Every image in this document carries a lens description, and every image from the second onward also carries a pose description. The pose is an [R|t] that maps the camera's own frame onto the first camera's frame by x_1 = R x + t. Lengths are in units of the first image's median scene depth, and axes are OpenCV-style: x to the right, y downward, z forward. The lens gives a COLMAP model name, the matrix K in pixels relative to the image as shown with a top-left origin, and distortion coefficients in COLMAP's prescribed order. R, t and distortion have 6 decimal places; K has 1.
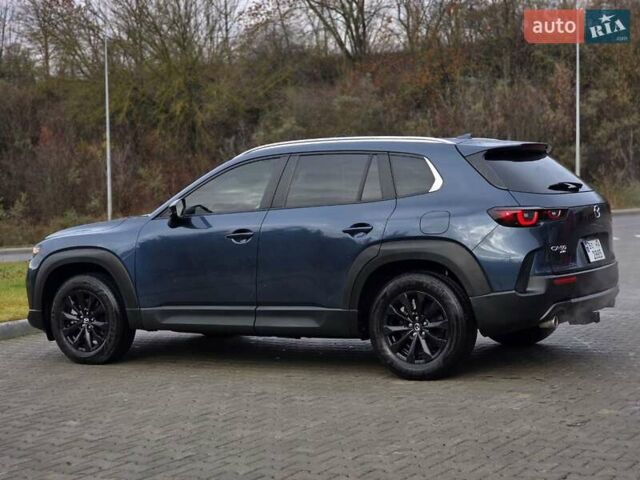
lens RADIAL K [[1179.4, 0, 320.0], [0, 1179.4, 240.0], [0, 0, 1]] dist [-0.019449, 0.351797]
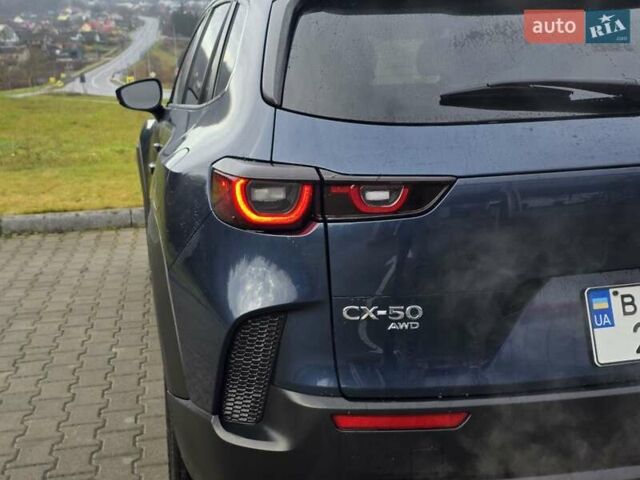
lens RADIAL K [[850.3, 0, 321.3], [0, 850.3, 231.3], [0, 0, 1]] dist [0.155198, -0.446332]
pose [[0.674835, 0.163711, -0.719580, 0.308225], [-0.018615, 0.978549, 0.205171, -0.051447], [0.737734, -0.125062, 0.663407, 0.758517]]
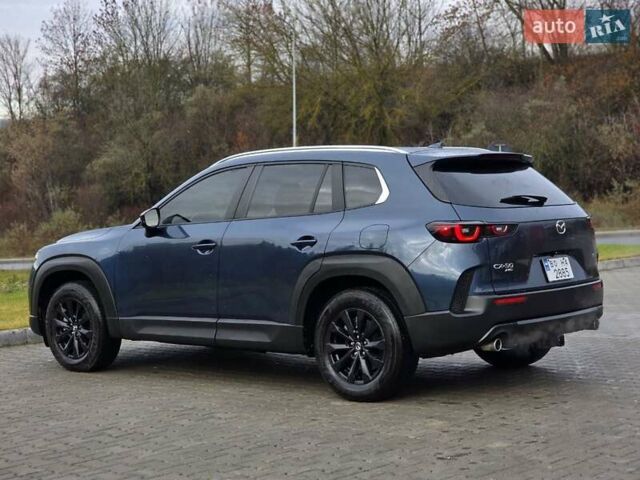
lens RADIAL K [[1189.5, 0, 320.0], [0, 1189.5, 240.0], [0, 0, 1]] dist [-0.039182, 0.512182]
pose [[0.984802, 0.015624, -0.172979, 0.198448], [-0.016424, 0.999860, -0.003195, -0.007429], [0.172905, 0.005988, 0.984920, 0.043979]]
